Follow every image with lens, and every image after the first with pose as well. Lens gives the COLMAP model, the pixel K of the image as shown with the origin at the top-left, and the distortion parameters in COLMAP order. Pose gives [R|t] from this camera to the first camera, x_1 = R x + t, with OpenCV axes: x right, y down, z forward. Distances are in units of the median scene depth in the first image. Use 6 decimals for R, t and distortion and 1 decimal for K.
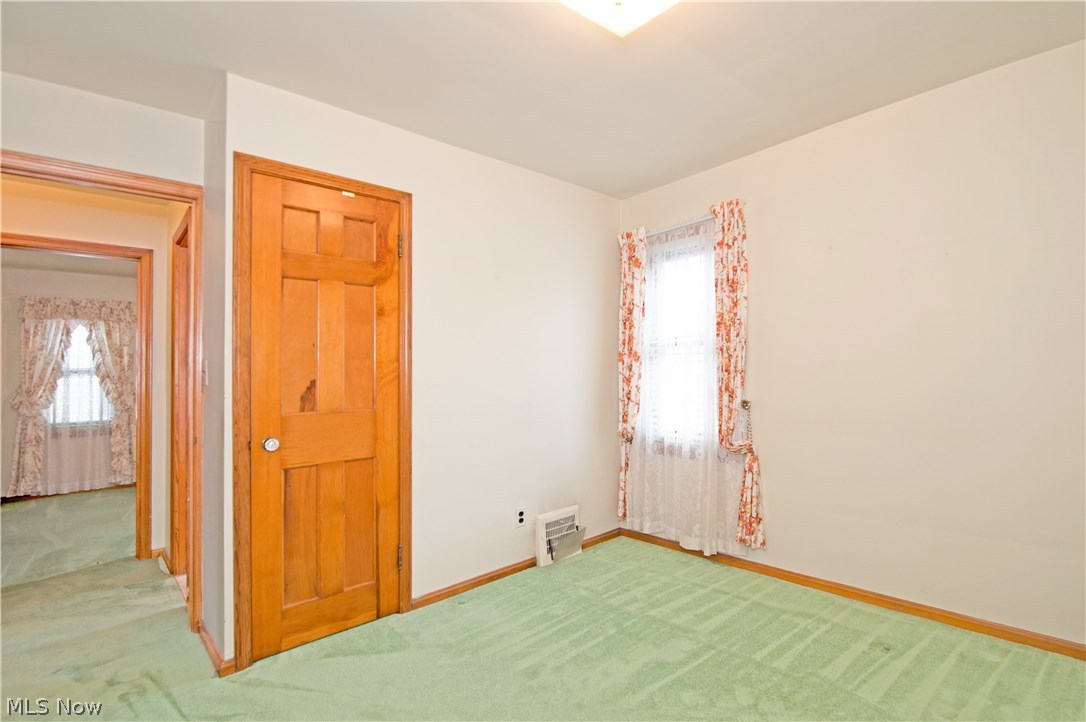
lens RADIAL K [[458.0, 0, 547.3], [0, 458.0, 359.7], [0, 0, 1]] dist [0.000458, -0.008486]
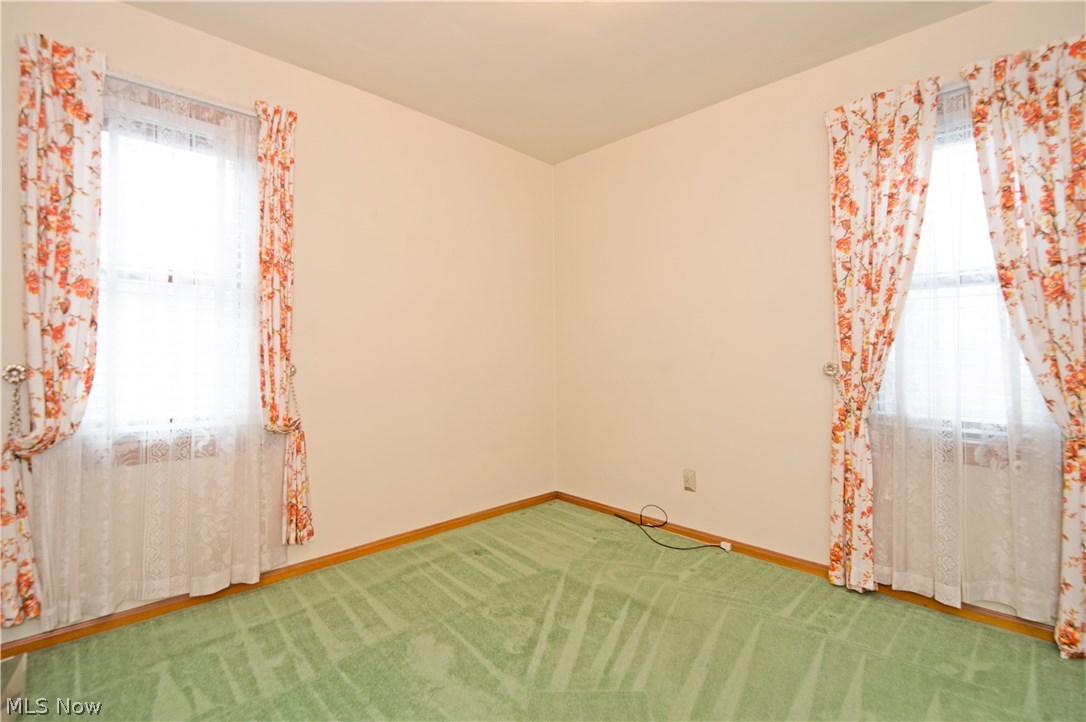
lens RADIAL K [[475.2, 0, 564.9], [0, 475.2, 353.1], [0, 0, 1]] dist [-0.000778, -0.011037]
pose [[-0.009923, 0.039363, 0.999176, -0.421353], [-0.025086, 0.998901, -0.039601, 0.093021], [-0.999636, -0.025459, -0.008925, 0.559385]]
